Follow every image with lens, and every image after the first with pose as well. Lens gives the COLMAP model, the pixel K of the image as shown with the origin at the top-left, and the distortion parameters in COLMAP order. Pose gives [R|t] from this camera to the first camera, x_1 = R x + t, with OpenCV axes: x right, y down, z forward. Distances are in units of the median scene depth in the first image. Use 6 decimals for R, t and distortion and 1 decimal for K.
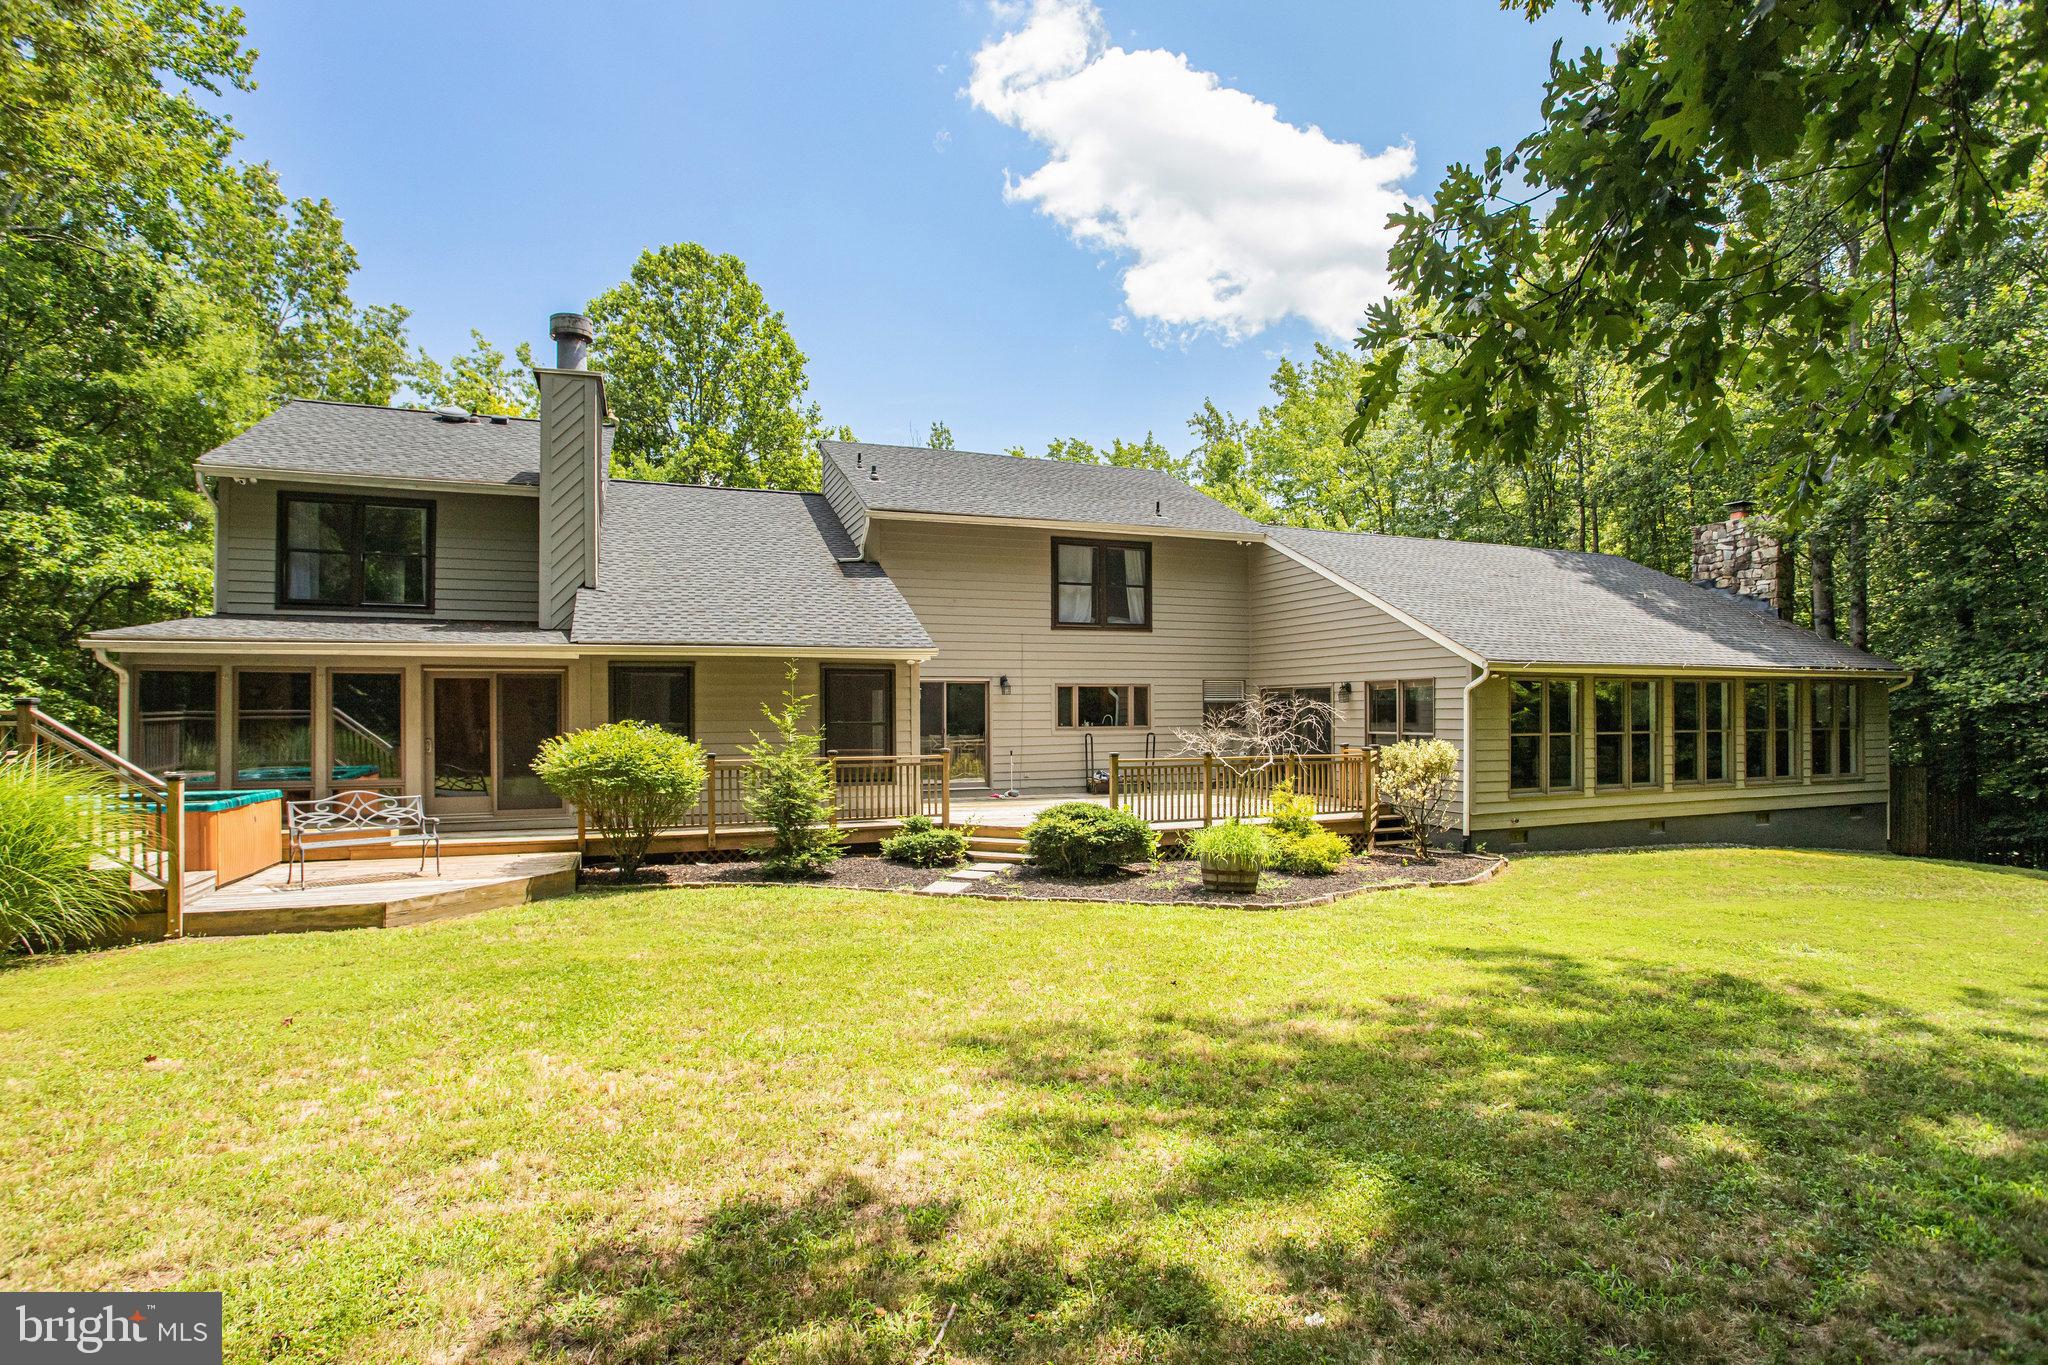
lens RADIAL K [[1002.3, 0, 1024.6], [0, 1002.3, 716.9], [0, 0, 1]] dist [-0.029701, 0.000101]
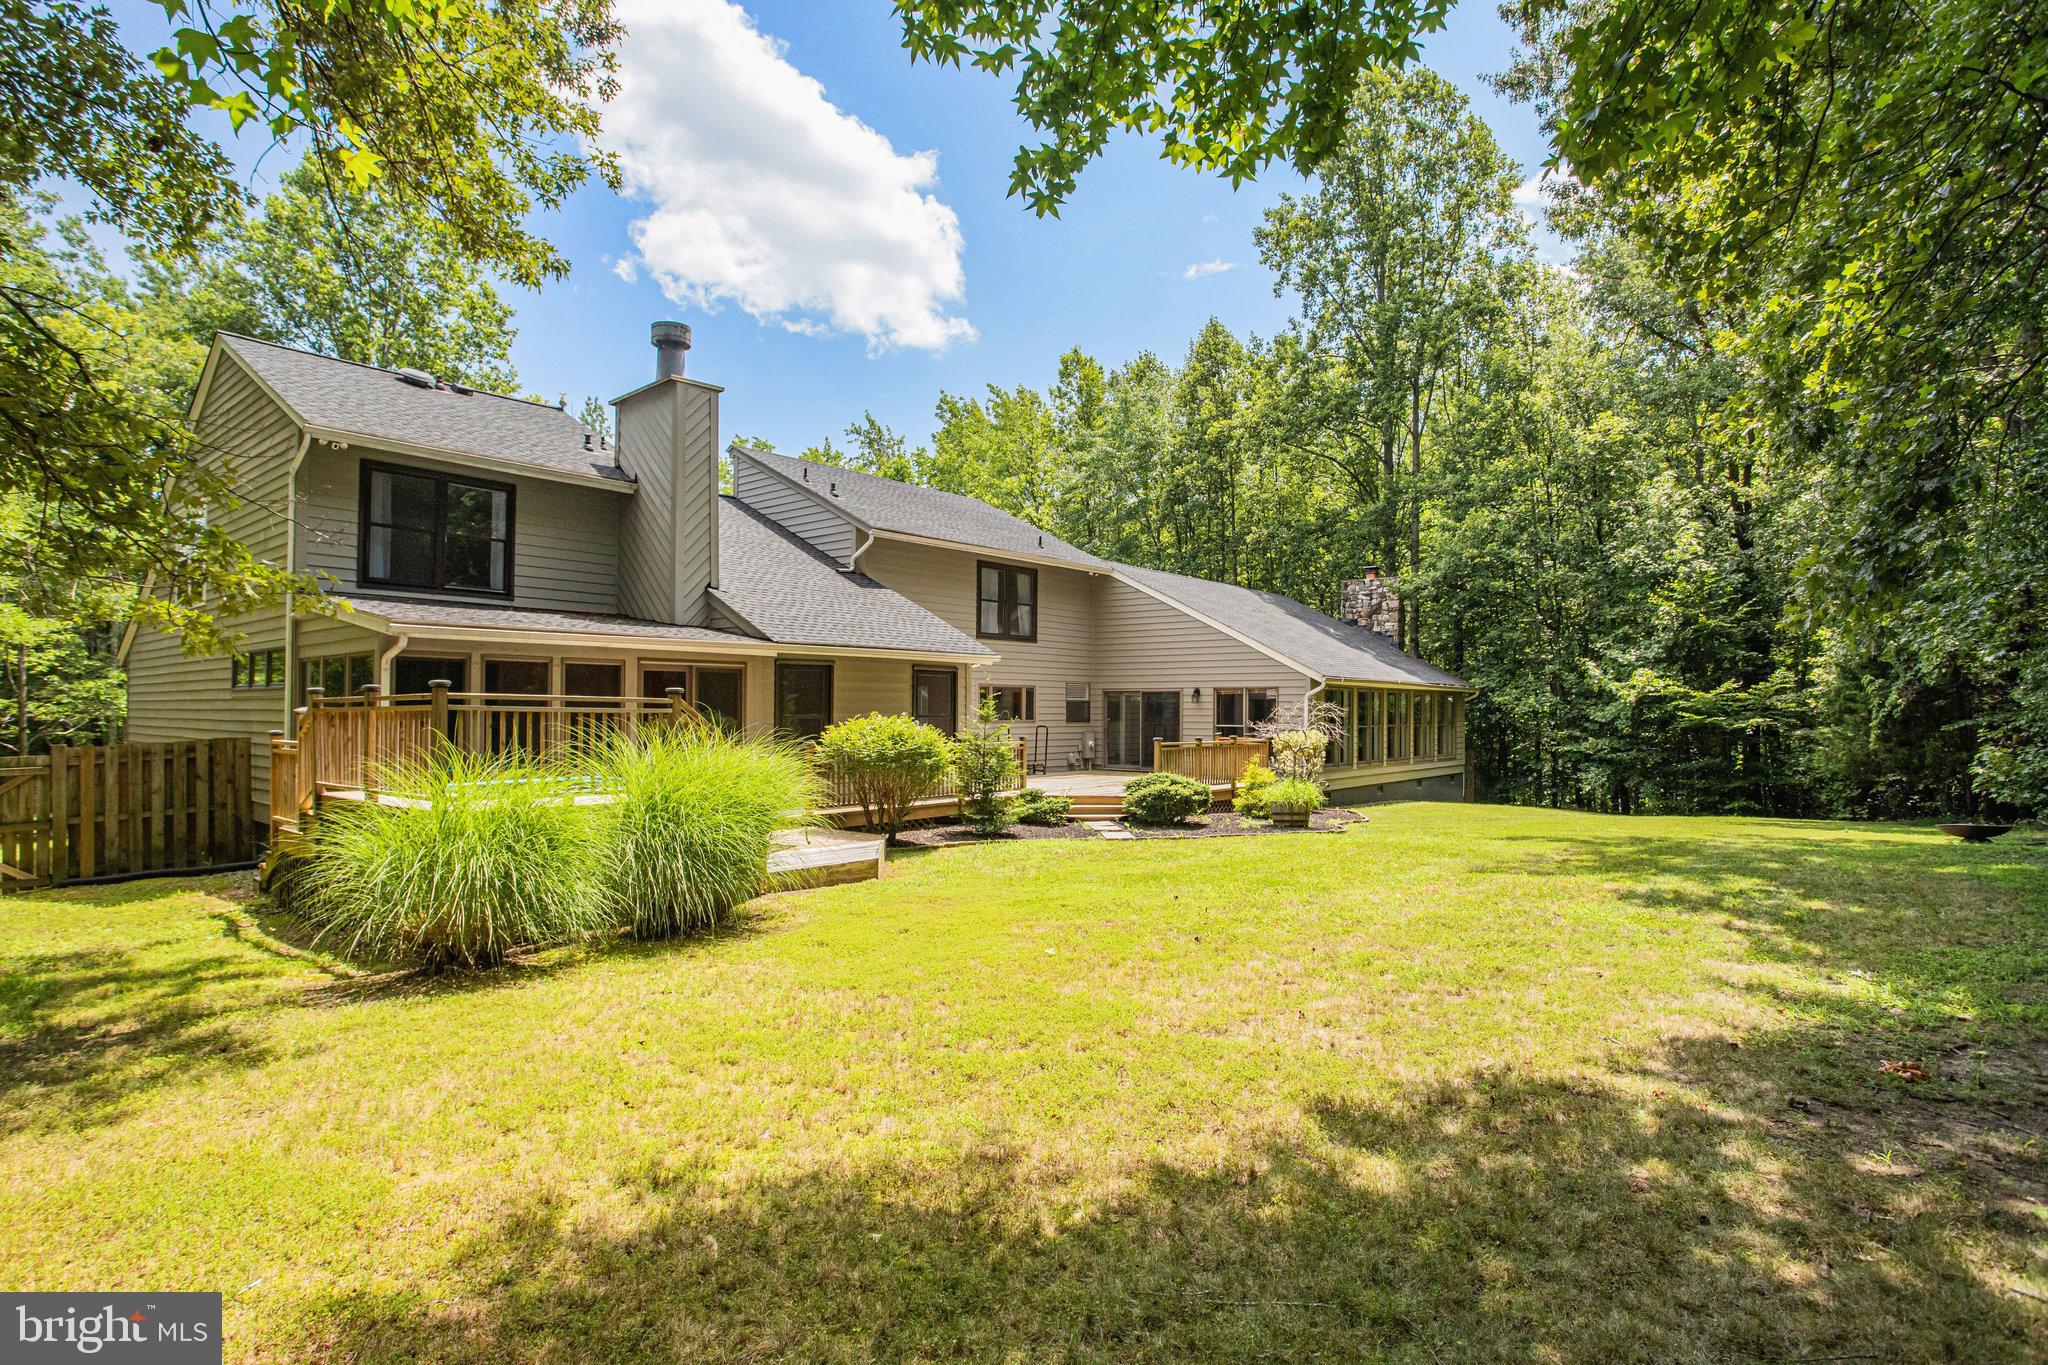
lens RADIAL K [[1053.2, 0, 1024.0], [0, 1053.2, 682.5], [0, 0, 1]] dist [-0.000499, -0.000031]
pose [[0.878345, 0.021784, 0.477531, -0.557765], [-0.006895, 0.999435, -0.032909, 0.005755], [-0.477978, 0.025613, 0.877998, -0.127509]]
